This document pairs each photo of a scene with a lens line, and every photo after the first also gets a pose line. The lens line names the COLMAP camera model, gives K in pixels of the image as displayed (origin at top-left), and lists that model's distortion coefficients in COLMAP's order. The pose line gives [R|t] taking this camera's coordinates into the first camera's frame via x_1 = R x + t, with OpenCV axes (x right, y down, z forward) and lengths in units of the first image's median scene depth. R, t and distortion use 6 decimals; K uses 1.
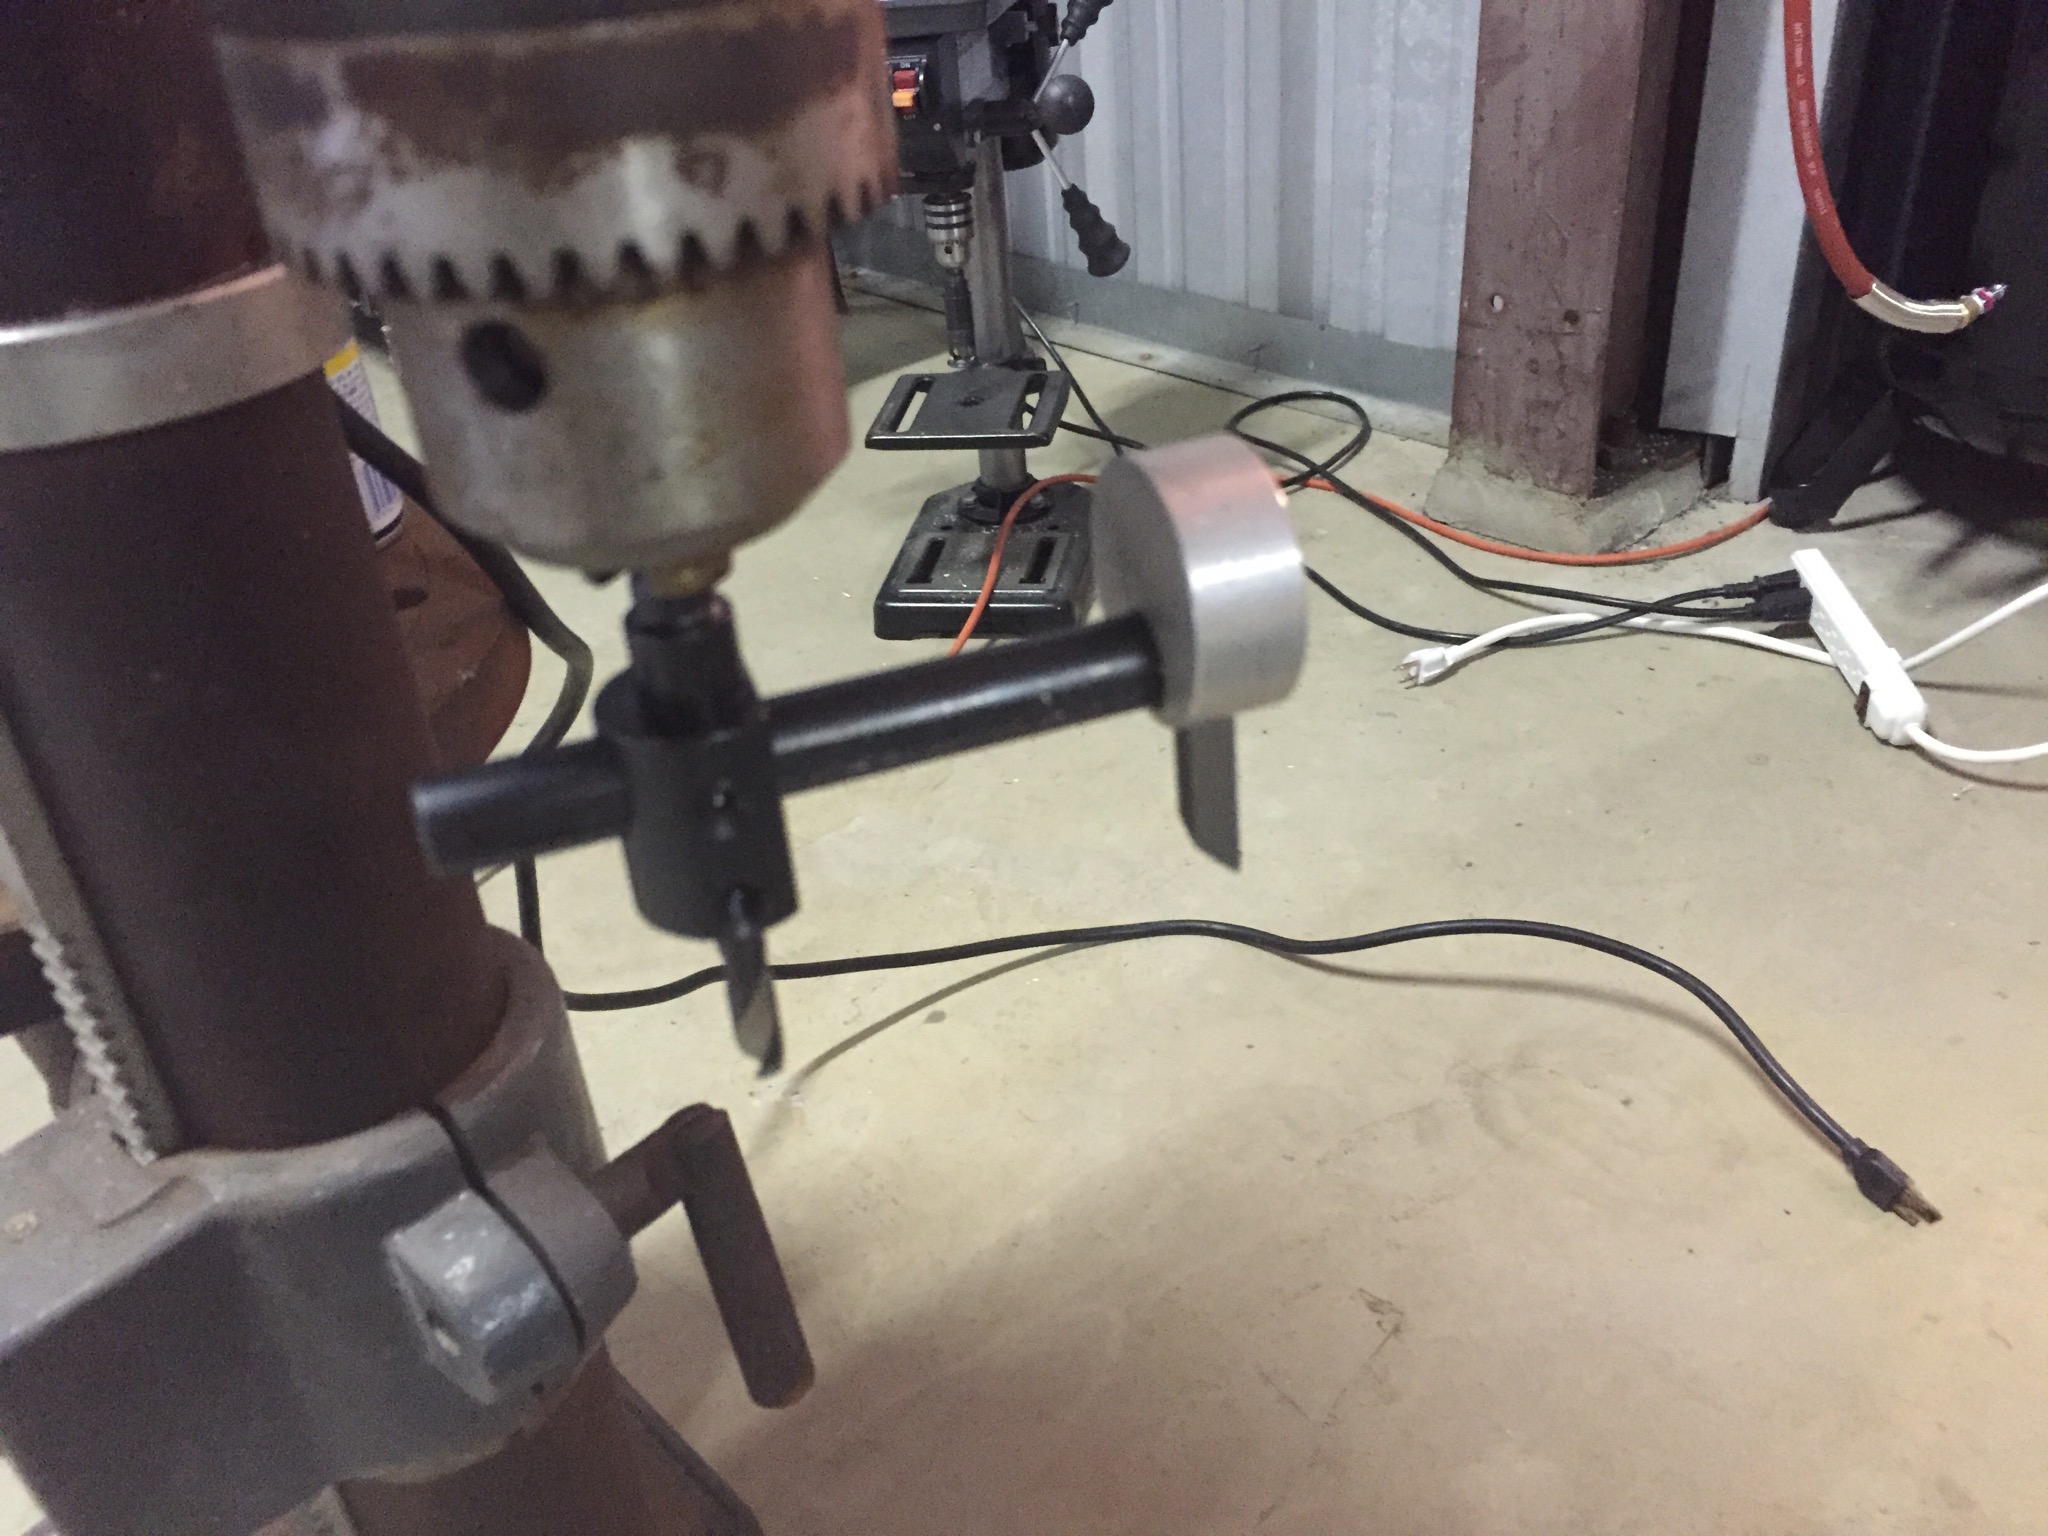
lens RADIAL K [[1712.7, 0, 1027.7], [0, 1712.7, 770.5], [0, 0, 1]] dist [0.007944, 0.002128]
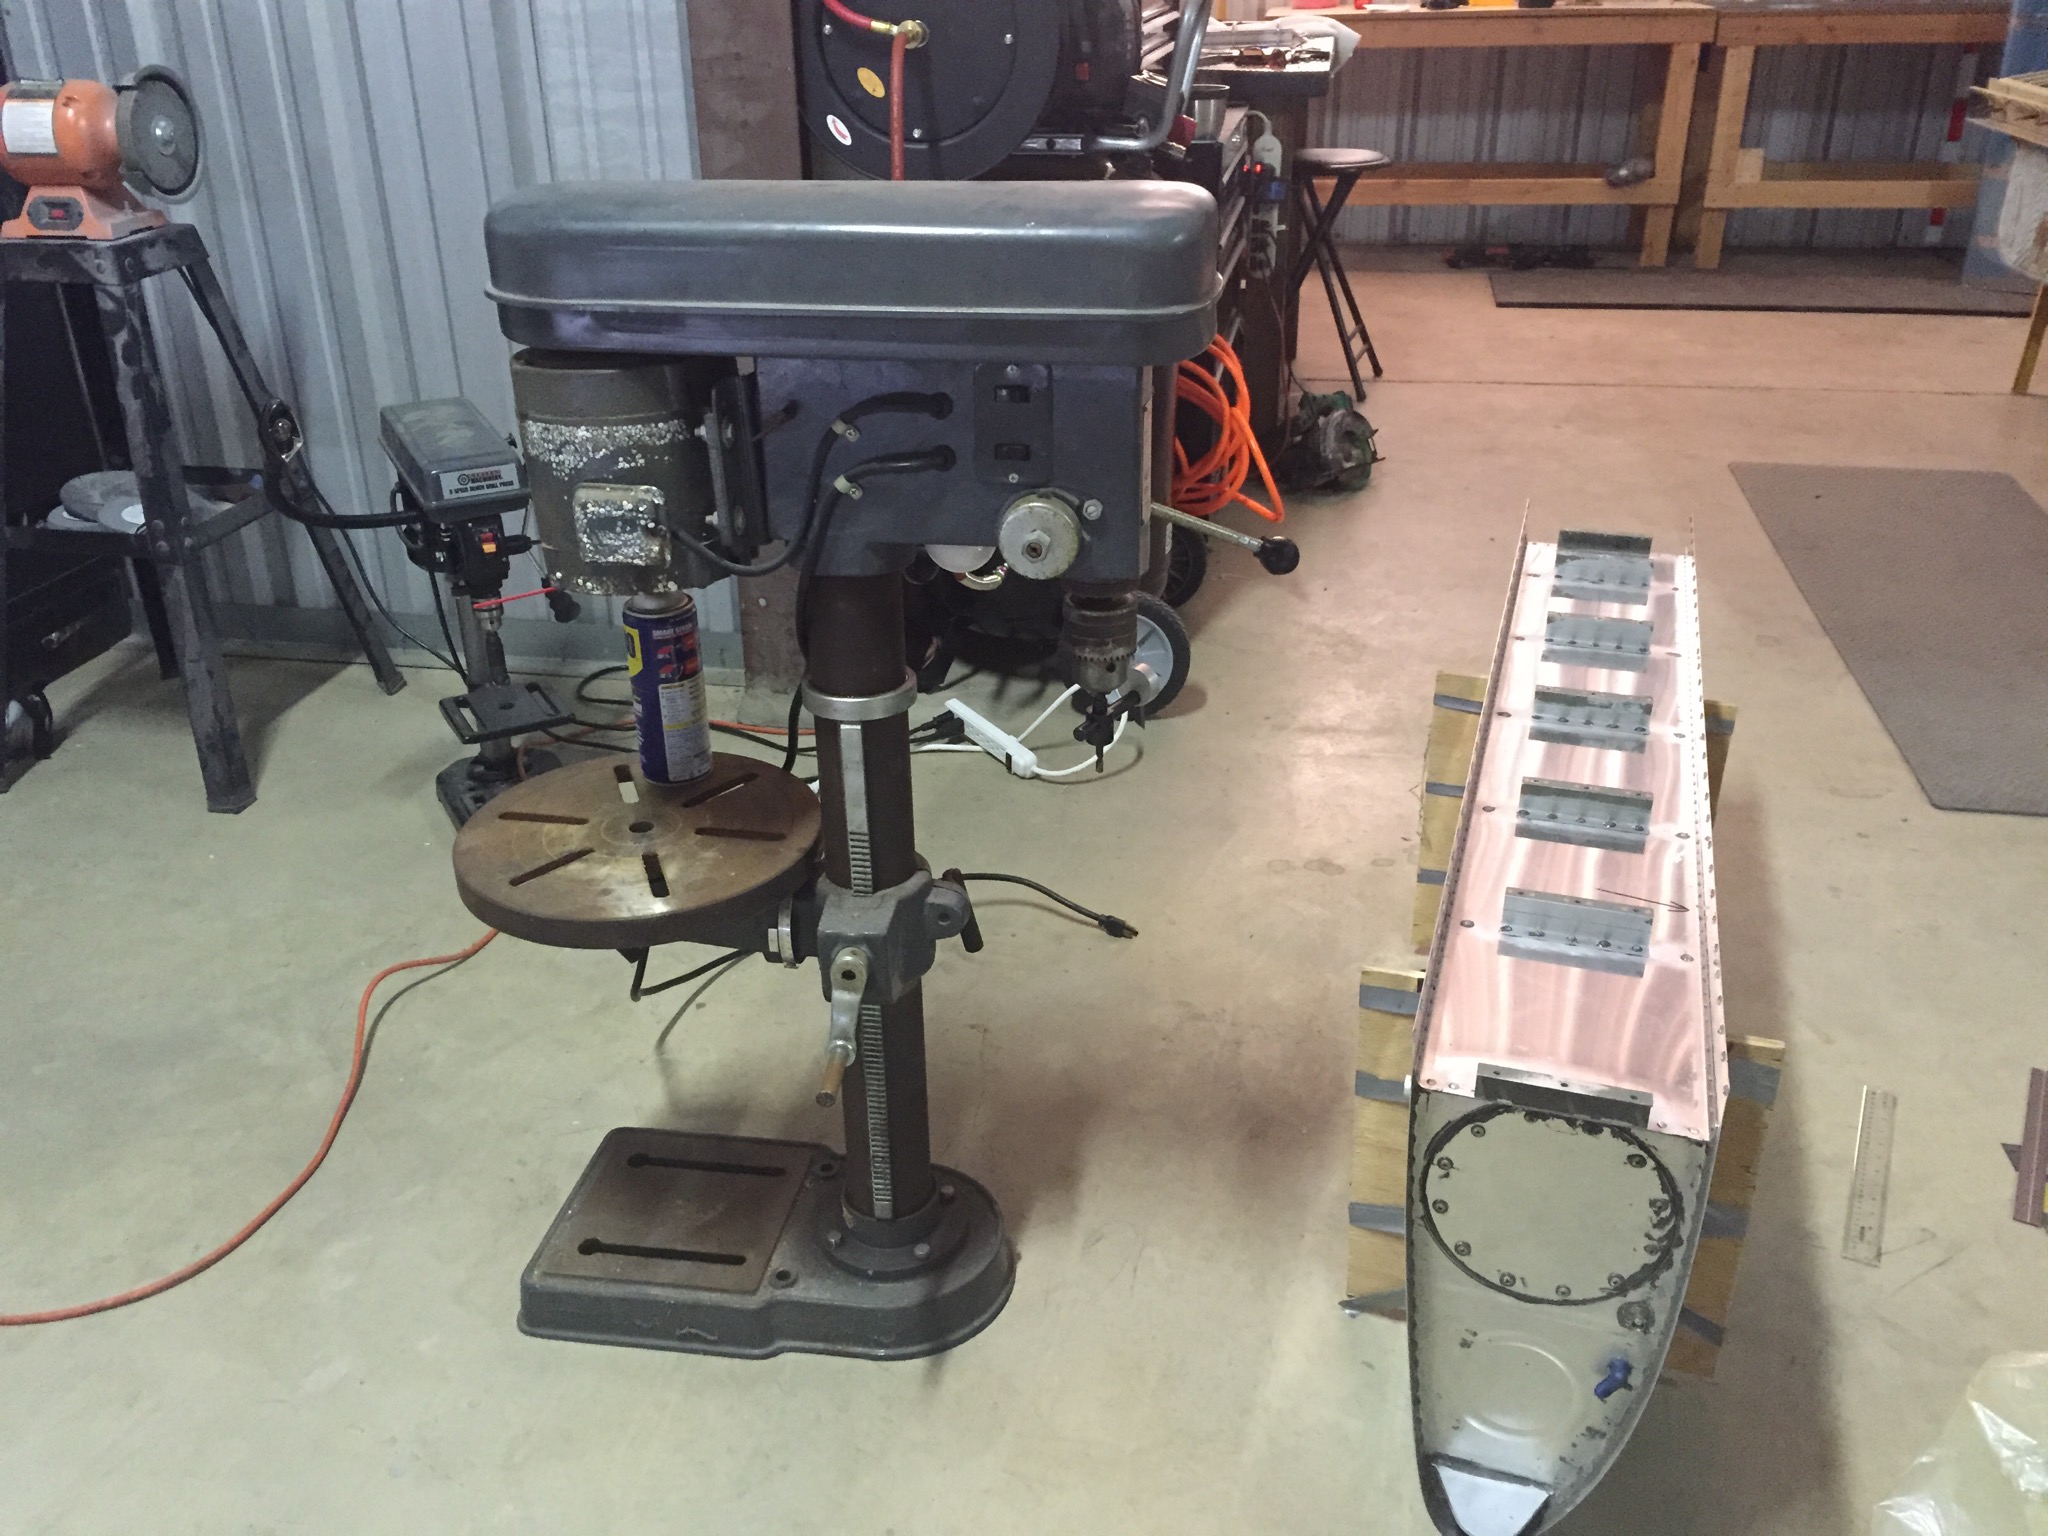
lens RADIAL K [[1712.7, 0, 1023.6], [0, 1712.7, 769.7], [0, 0, 1]] dist [0.007944, 0.002128]
pose [[0.785783, -0.203834, 0.583950, -0.658870], [0.280136, 0.959032, -0.042201, 0.056770], [-0.551424, 0.196746, 0.810692, -0.642781]]
